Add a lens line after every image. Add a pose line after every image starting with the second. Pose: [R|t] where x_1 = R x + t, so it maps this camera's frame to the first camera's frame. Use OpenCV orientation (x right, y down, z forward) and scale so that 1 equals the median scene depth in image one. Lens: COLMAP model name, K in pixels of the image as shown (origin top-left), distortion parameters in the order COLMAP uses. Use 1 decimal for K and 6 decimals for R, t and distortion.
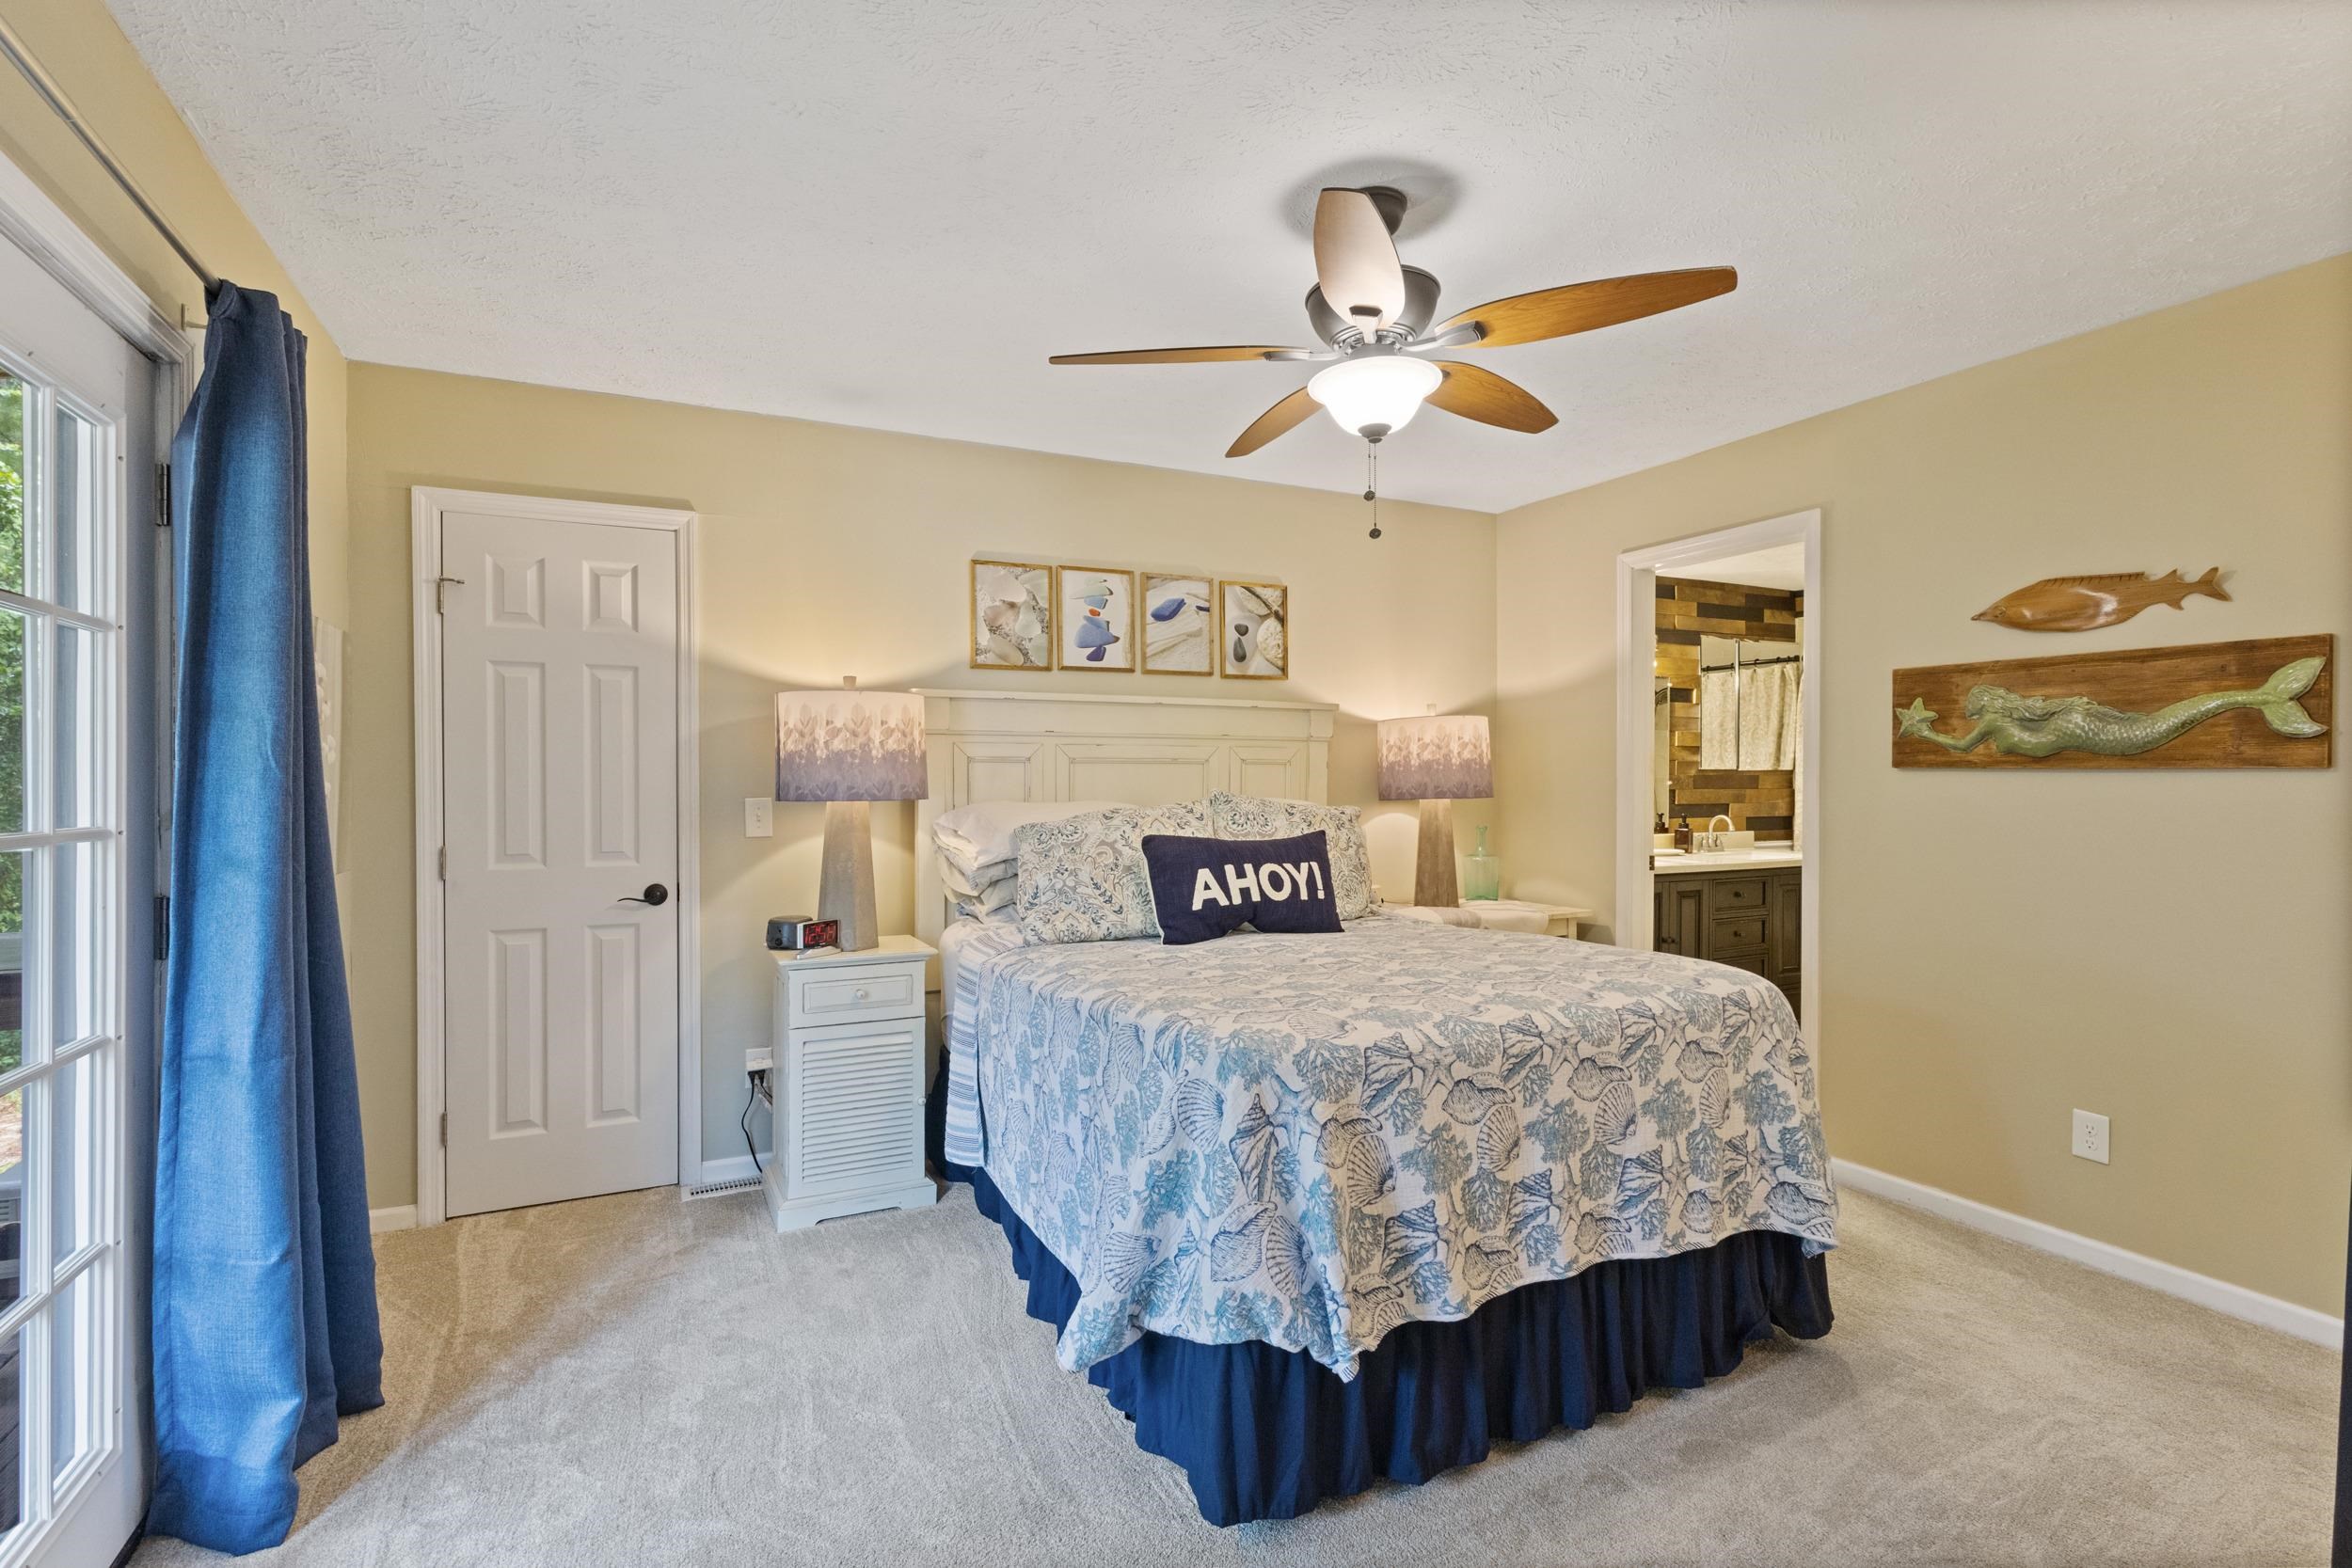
lens RADIAL K [[1089.4, 0, 1154.5], [0, 1089.4, 784.7], [0, 0, 1]] dist [0.000507, 0.003240]
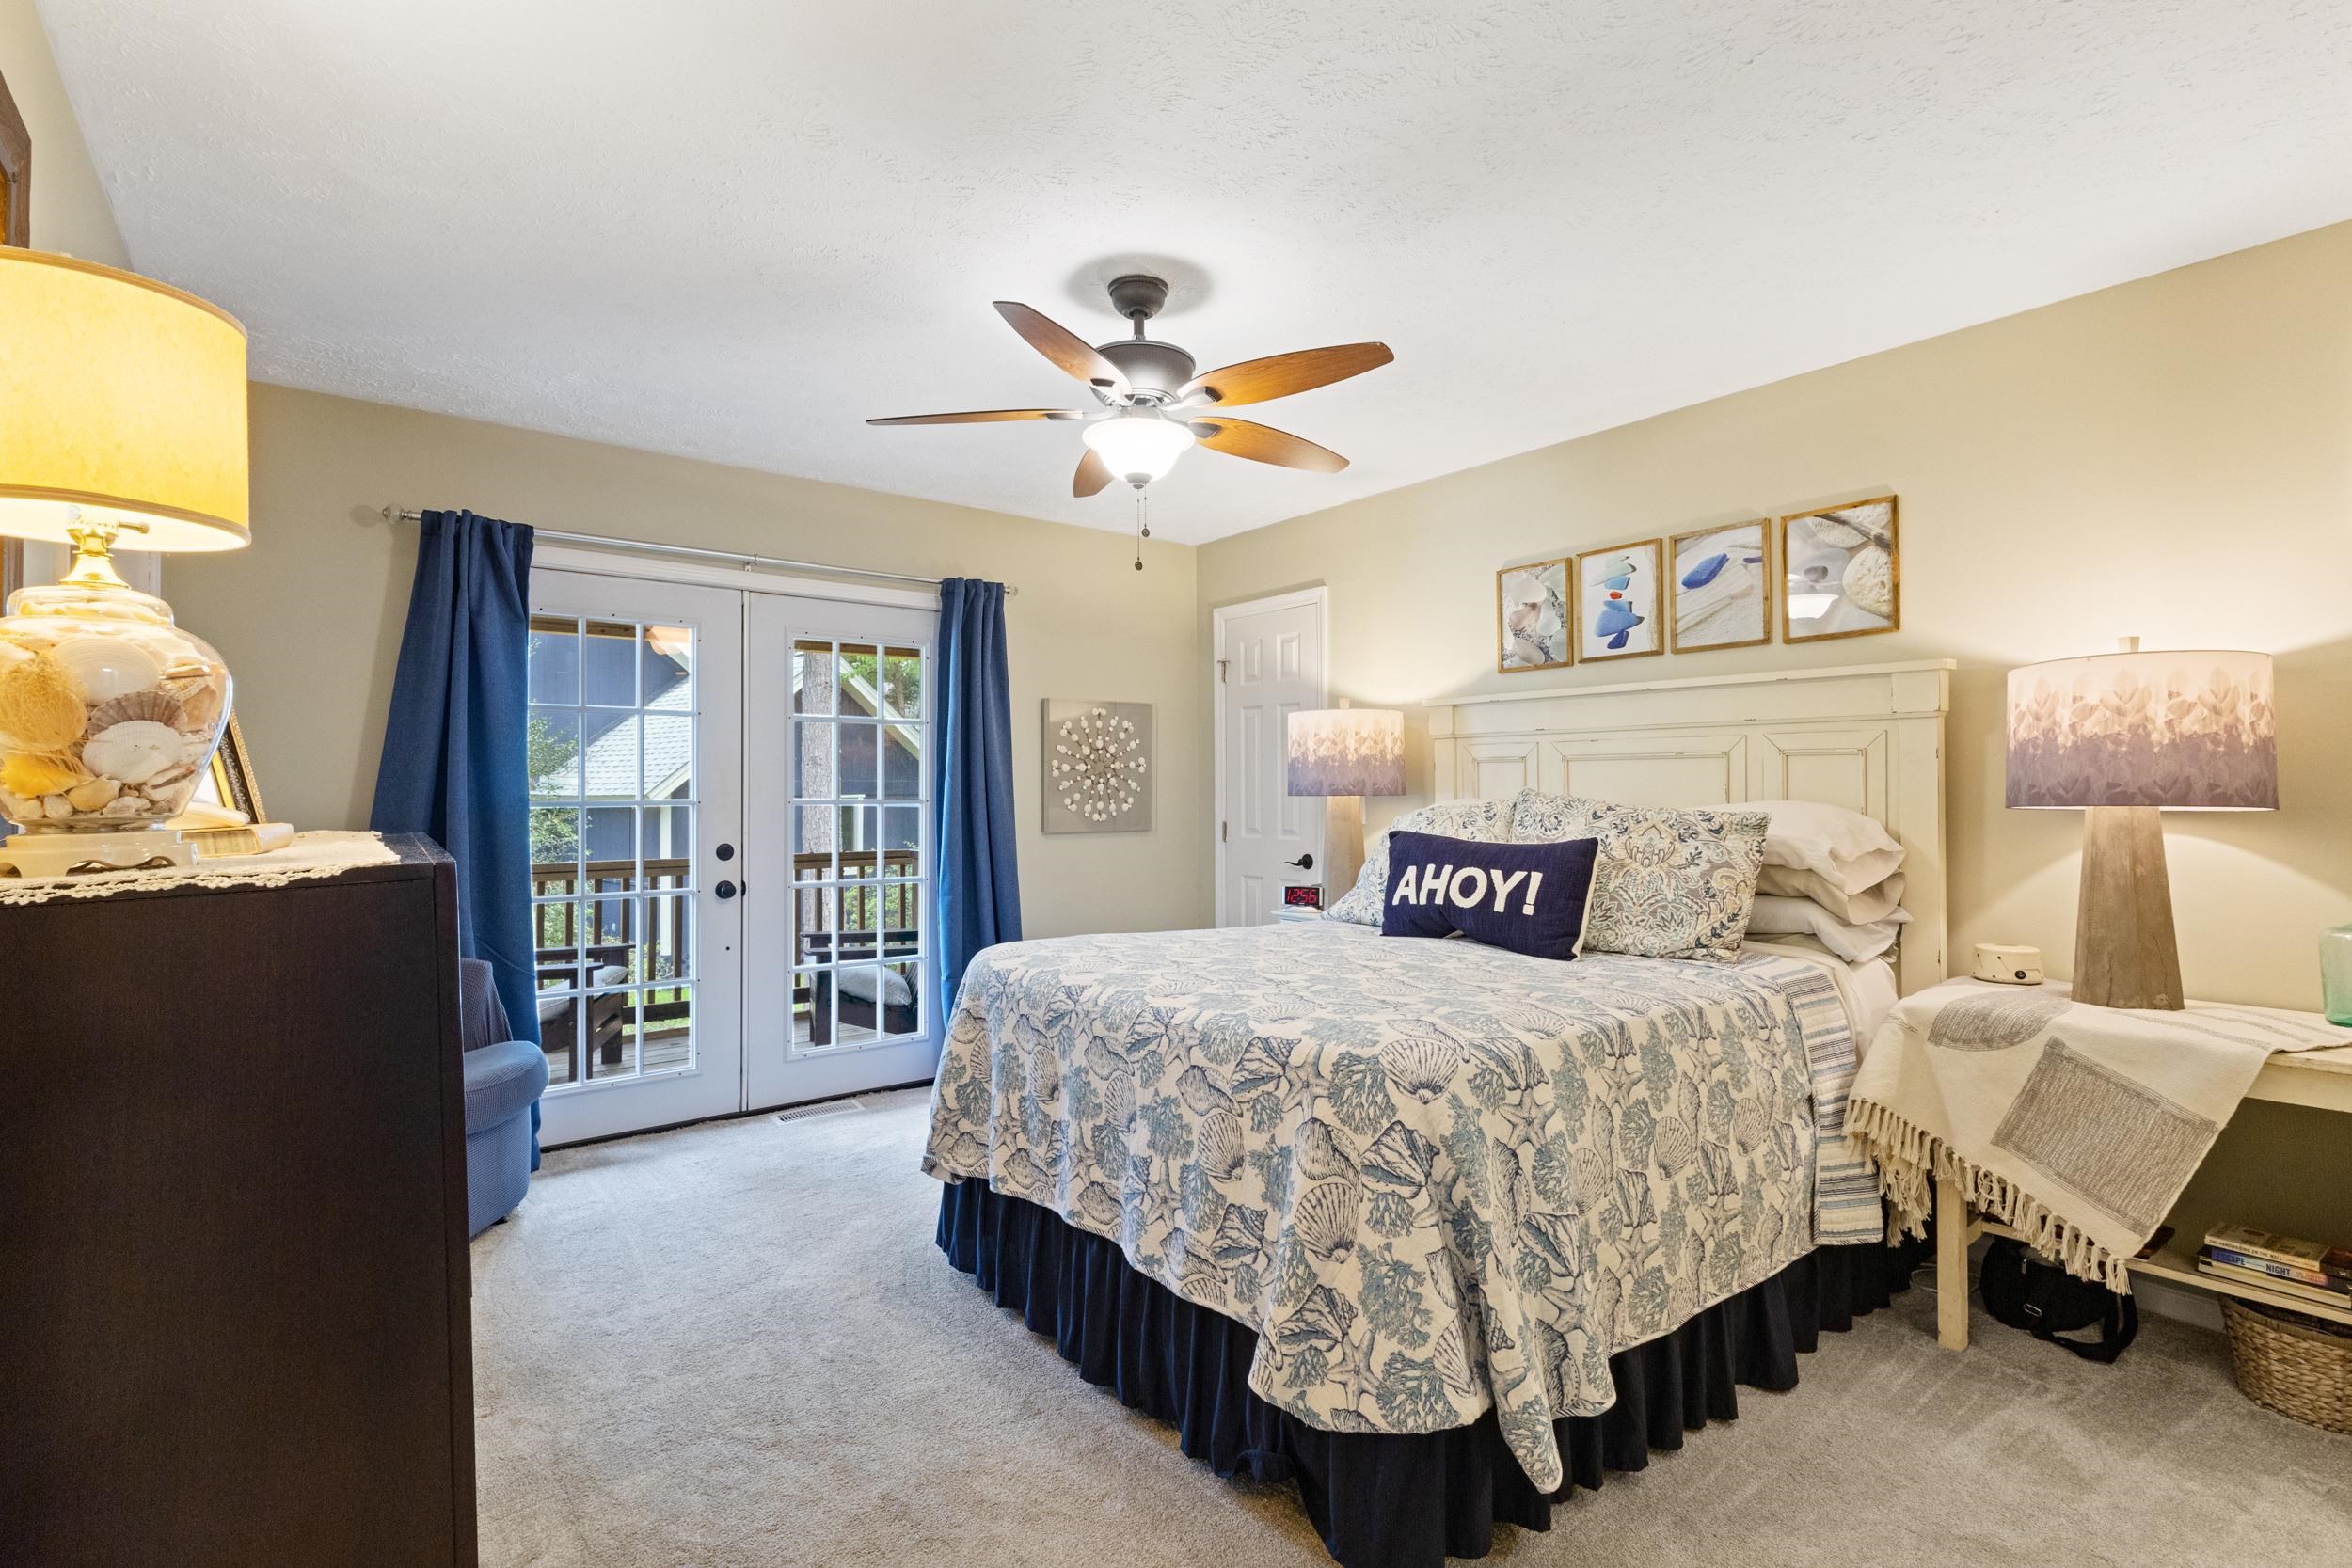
lens RADIAL K [[1089.4, 0, 1163.8], [0, 1089.4, 779.9], [0, 0, 1]] dist [0.000507, 0.003240]
pose [[0.211516, -0.006710, -0.977351, 0.904984], [-0.004999, 0.999956, -0.007947, 0.006778], [0.977362, 0.006567, 0.211473, 0.524702]]
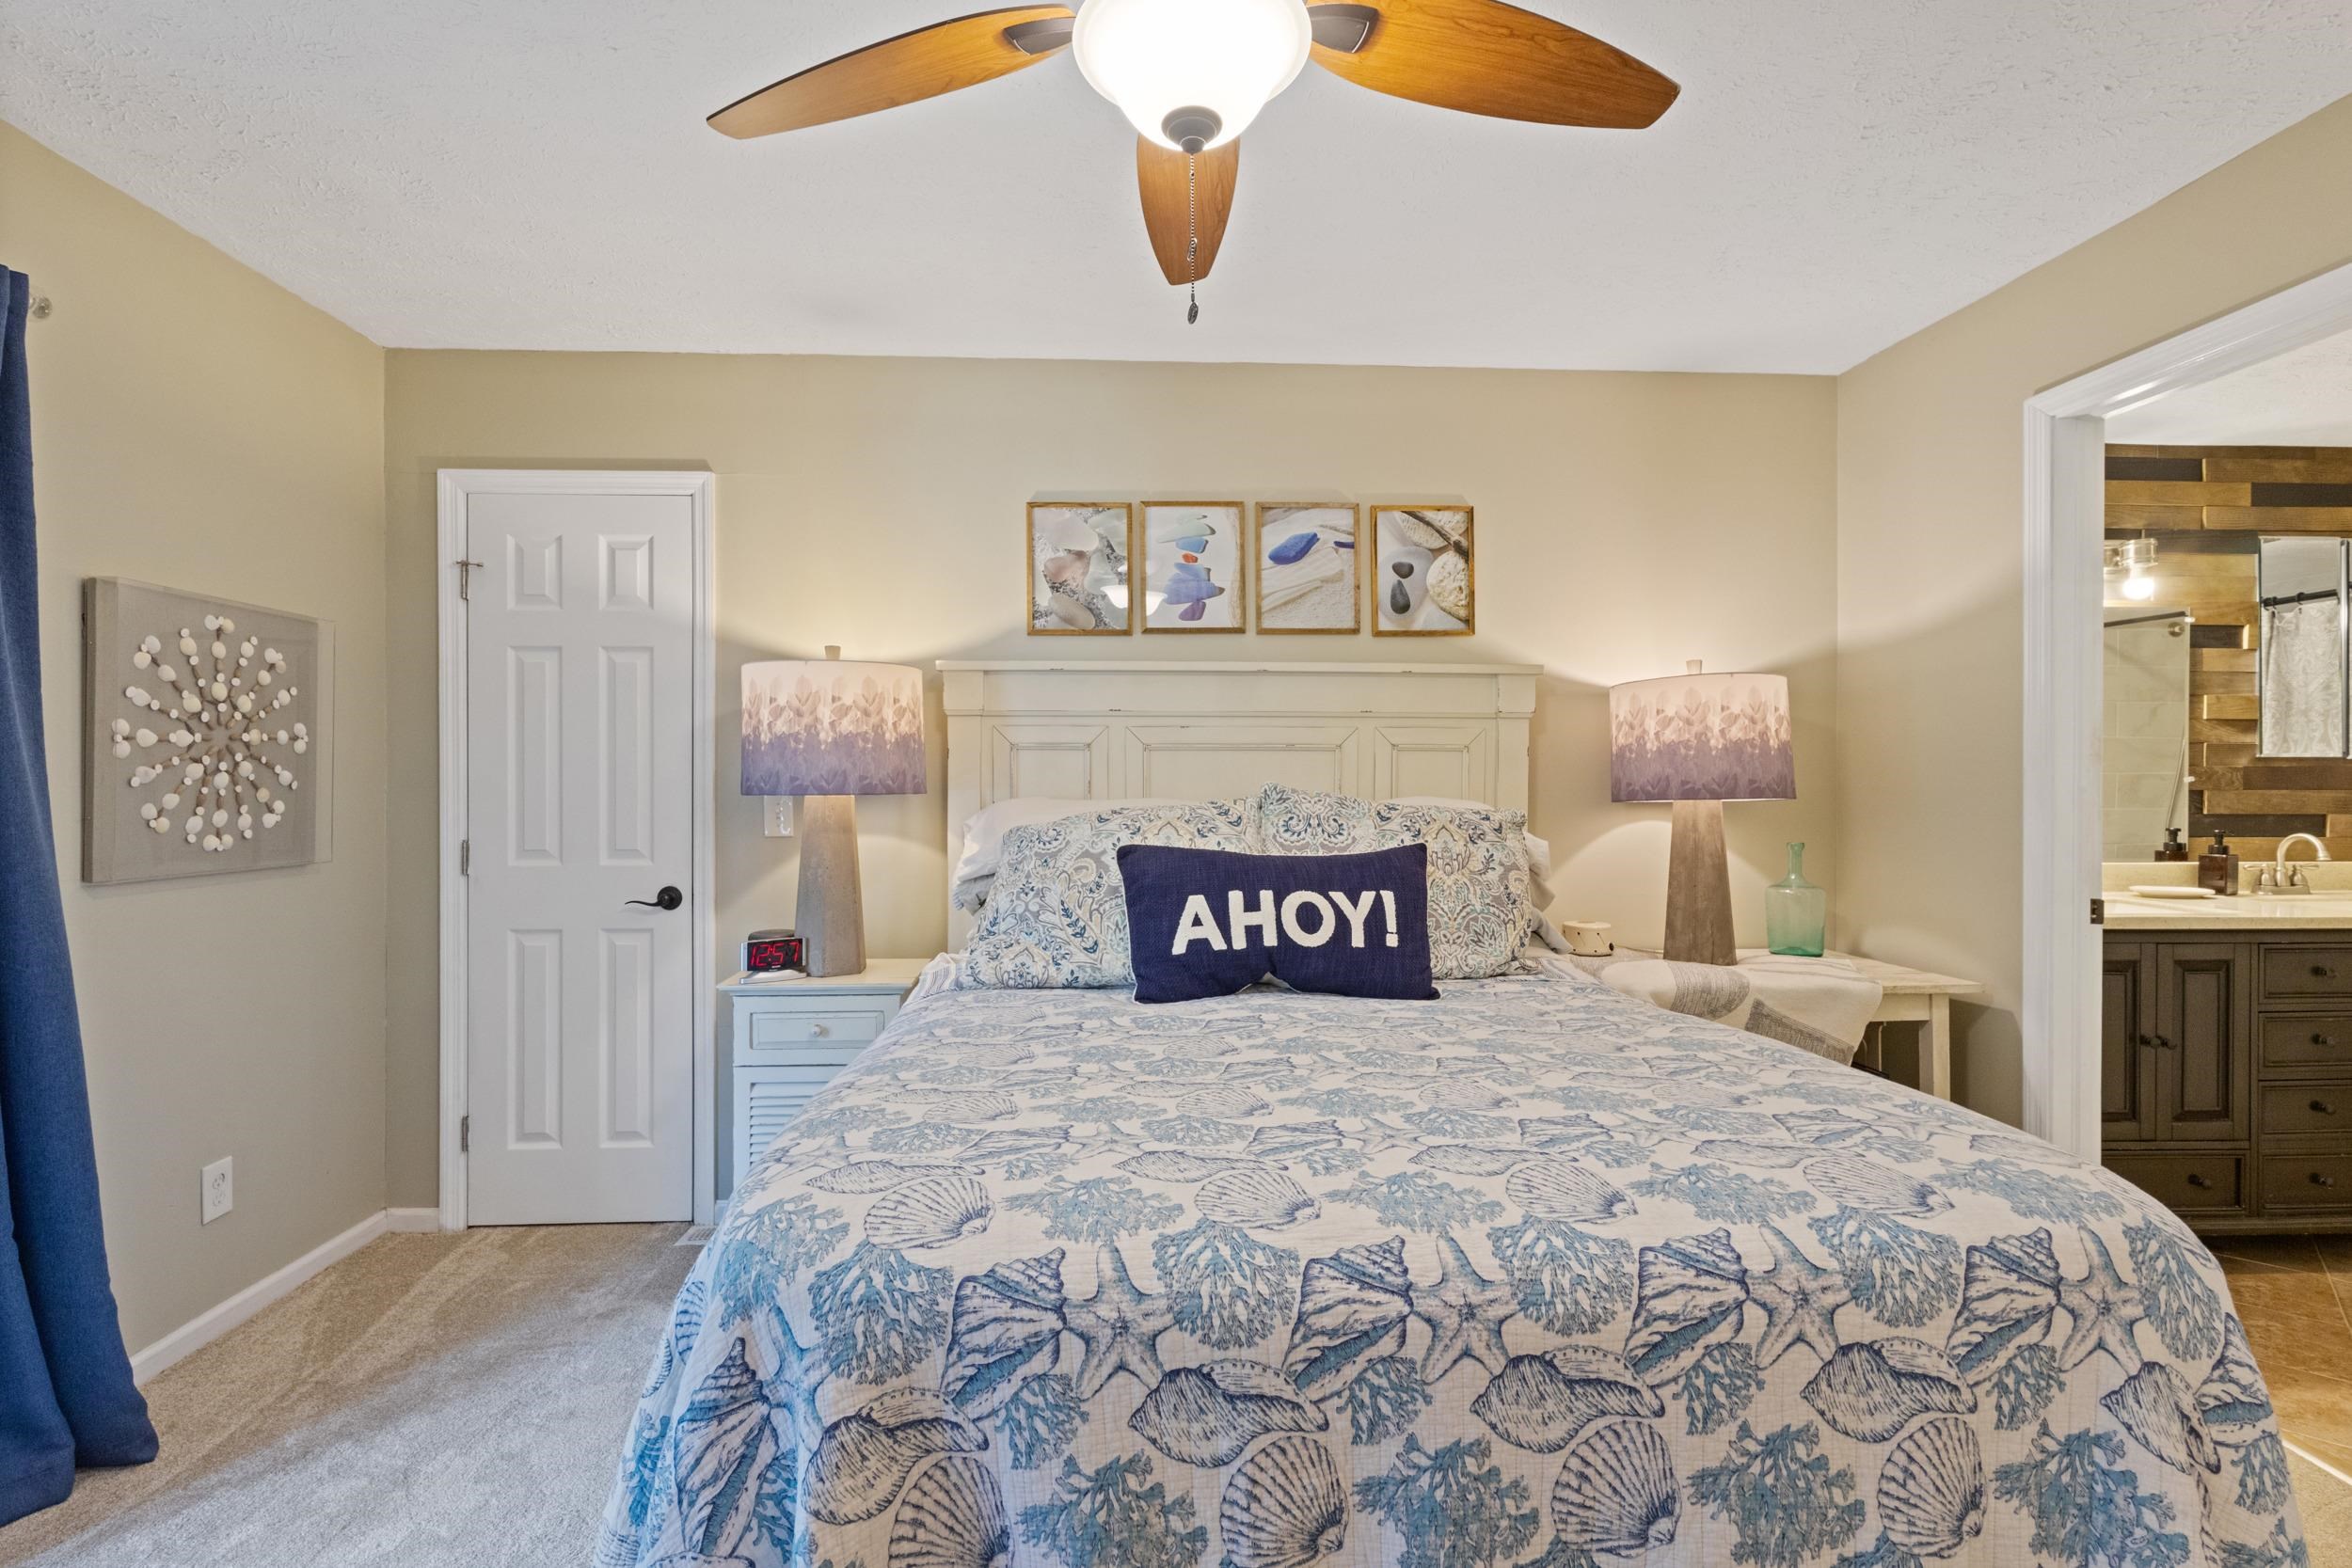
lens RADIAL K [[1089.4, 0, 1158.9], [0, 1089.4, 780.1], [0, 0, 1]] dist [0.000507, 0.003240]
pose [[0.923629, 0.000400, -0.383287, 0.268701], [-0.003464, 0.999967, -0.007304, 0.008336], [0.383271, 0.008074, 0.923601, 0.323746]]
